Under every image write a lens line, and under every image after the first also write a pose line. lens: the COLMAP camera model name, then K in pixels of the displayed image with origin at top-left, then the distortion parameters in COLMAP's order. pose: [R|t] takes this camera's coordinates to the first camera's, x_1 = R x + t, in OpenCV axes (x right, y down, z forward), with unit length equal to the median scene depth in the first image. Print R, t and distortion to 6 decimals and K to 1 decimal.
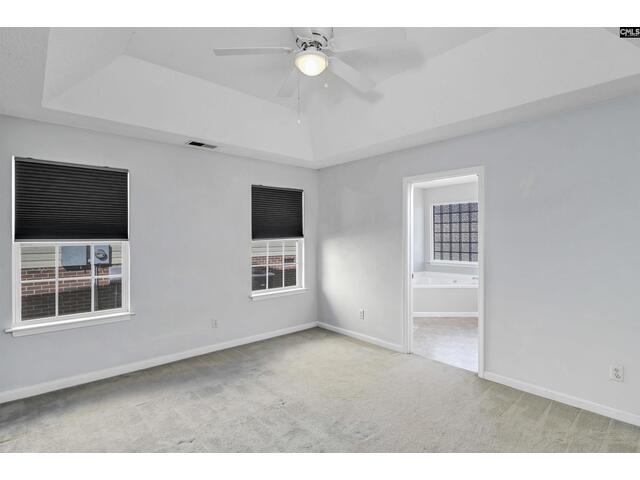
lens RADIAL K [[318.1, 0, 322.8], [0, 318.1, 234.2], [0, 0, 1]] dist [-0.003007, -0.001153]
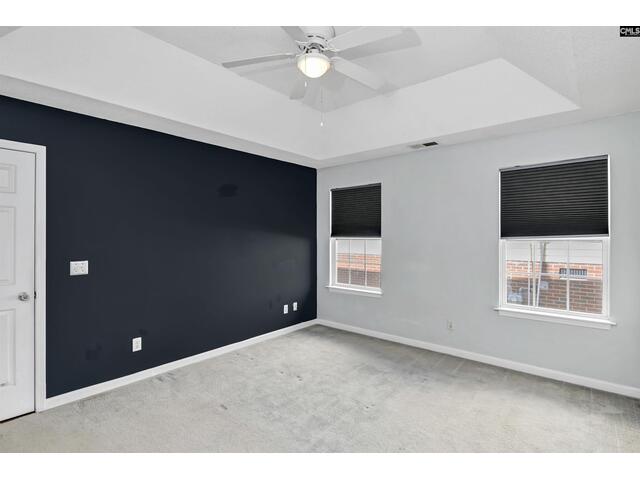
lens RADIAL K [[318.1, 0, 322.8], [0, 318.1, 234.2], [0, 0, 1]] dist [-0.003007, -0.001153]
pose [[0.145794, -0.001841, -0.989313, 0.611844], [0.012613, 0.999920, -0.000002, 0.002411], [0.989235, -0.012477, 0.145805, 0.546442]]
